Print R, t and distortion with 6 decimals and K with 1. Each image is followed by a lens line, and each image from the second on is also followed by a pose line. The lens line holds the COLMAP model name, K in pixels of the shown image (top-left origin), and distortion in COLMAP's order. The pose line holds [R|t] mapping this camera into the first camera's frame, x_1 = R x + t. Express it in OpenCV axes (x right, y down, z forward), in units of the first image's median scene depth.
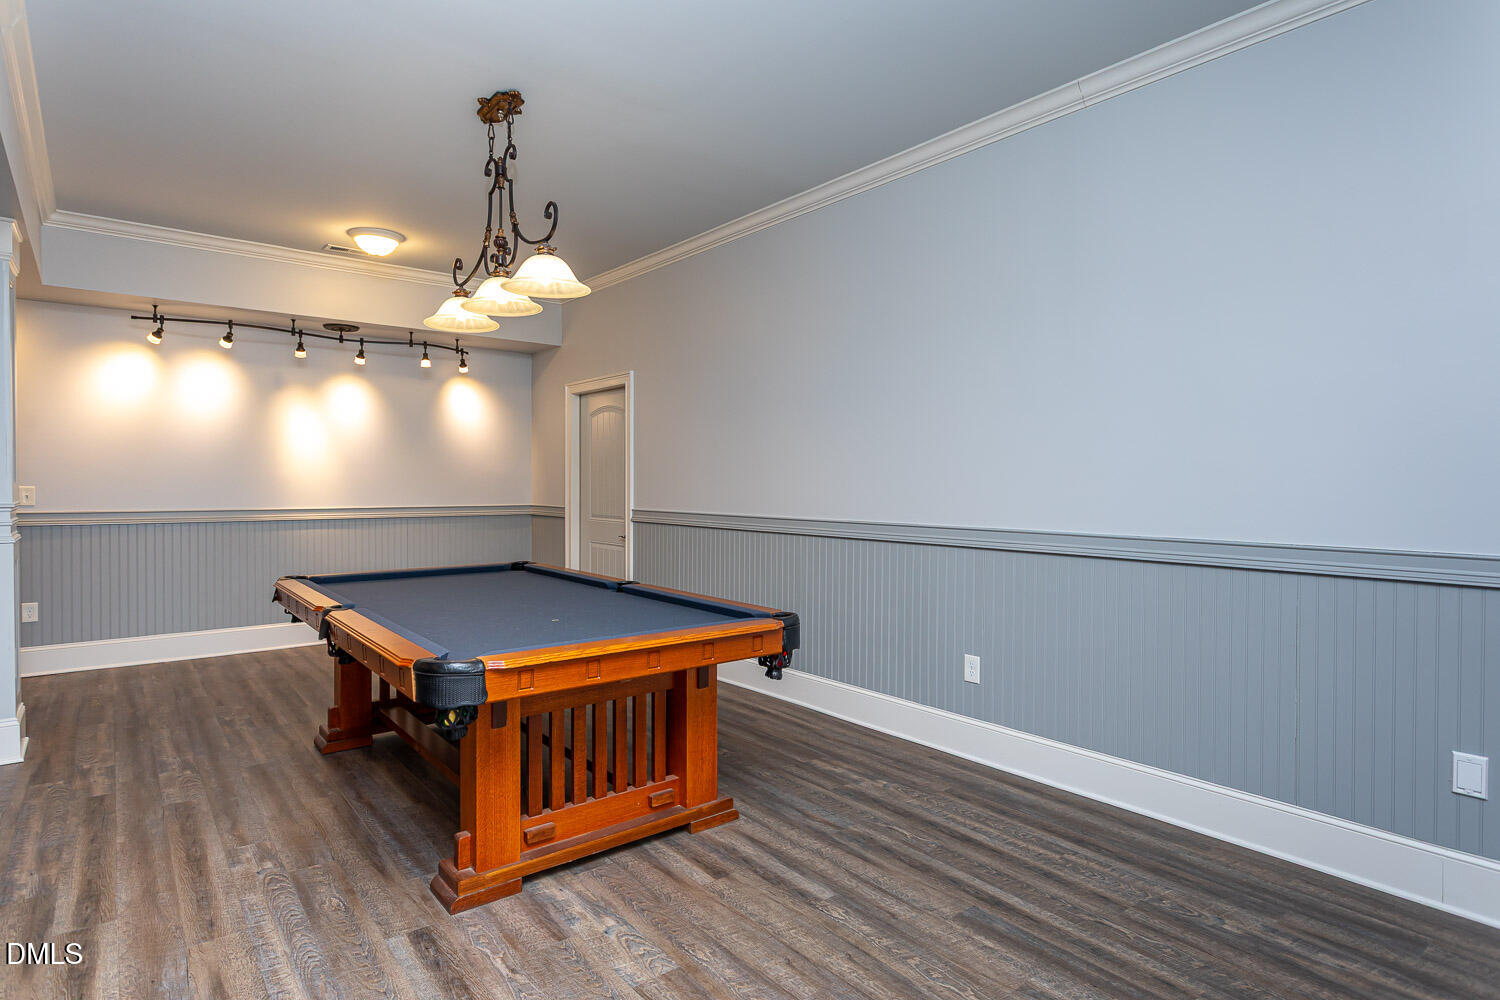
lens RADIAL K [[801.7, 0, 743.1], [0, 801.7, 500.1], [0, 0, 1]] dist [-0.003760, 0.002378]
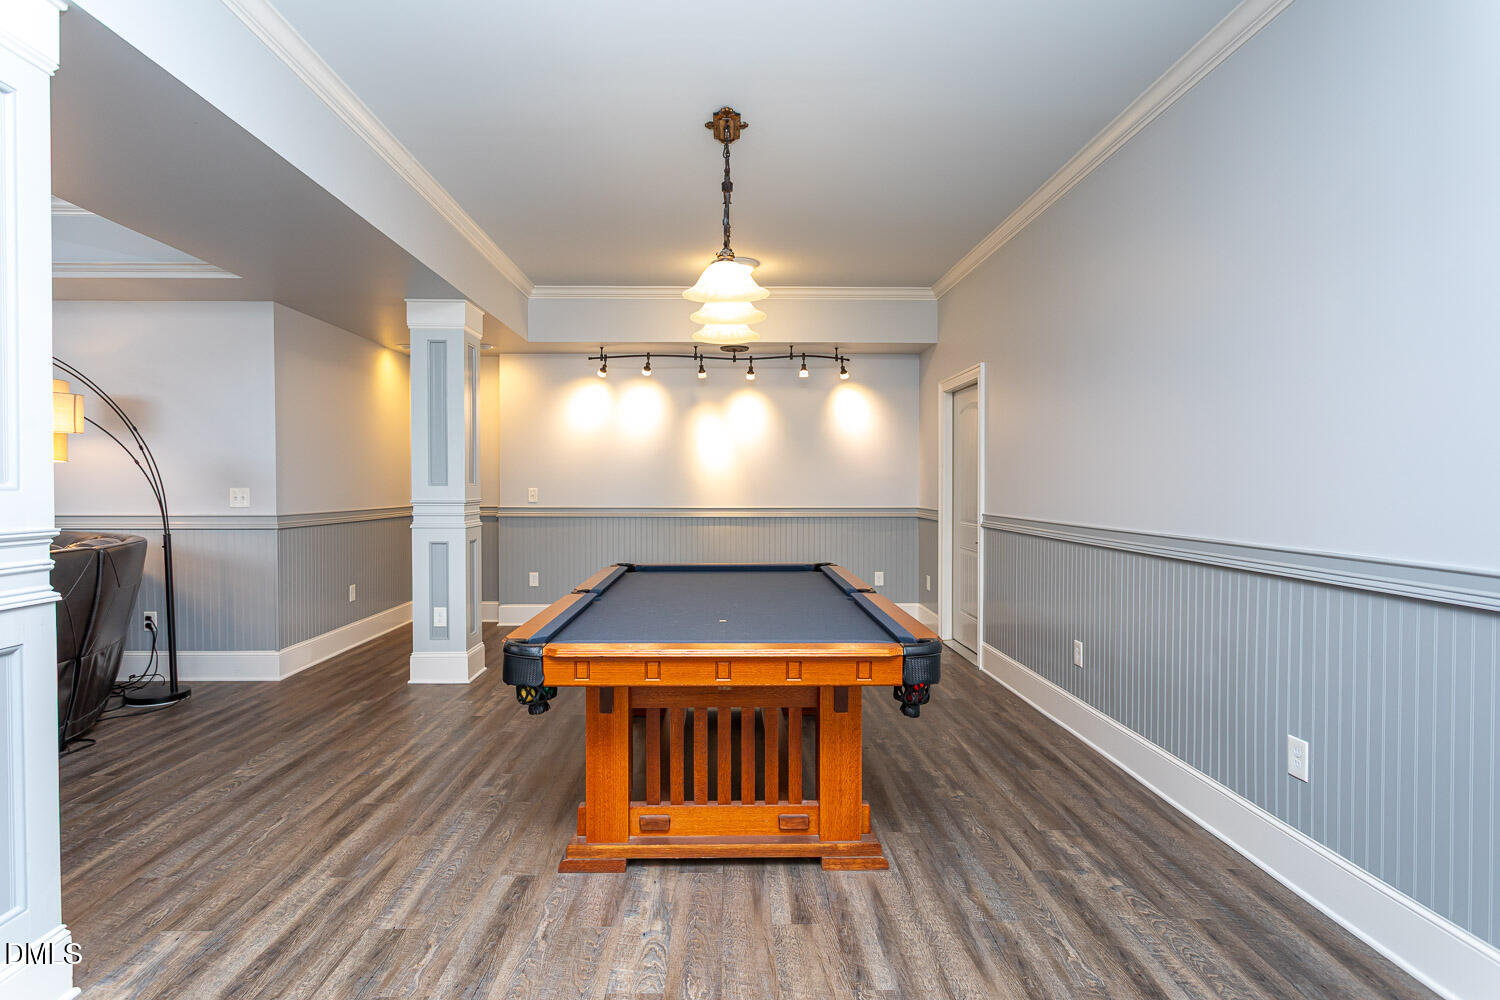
lens RADIAL K [[801.7, 0, 742.8], [0, 801.7, 497.5], [0, 0, 1]] dist [-0.003760, 0.002378]
pose [[0.789015, 0.008085, -0.614320, 0.364168], [-0.012082, 0.999924, -0.002358, -0.002861], [0.614255, 0.009283, 0.789053, 0.192301]]
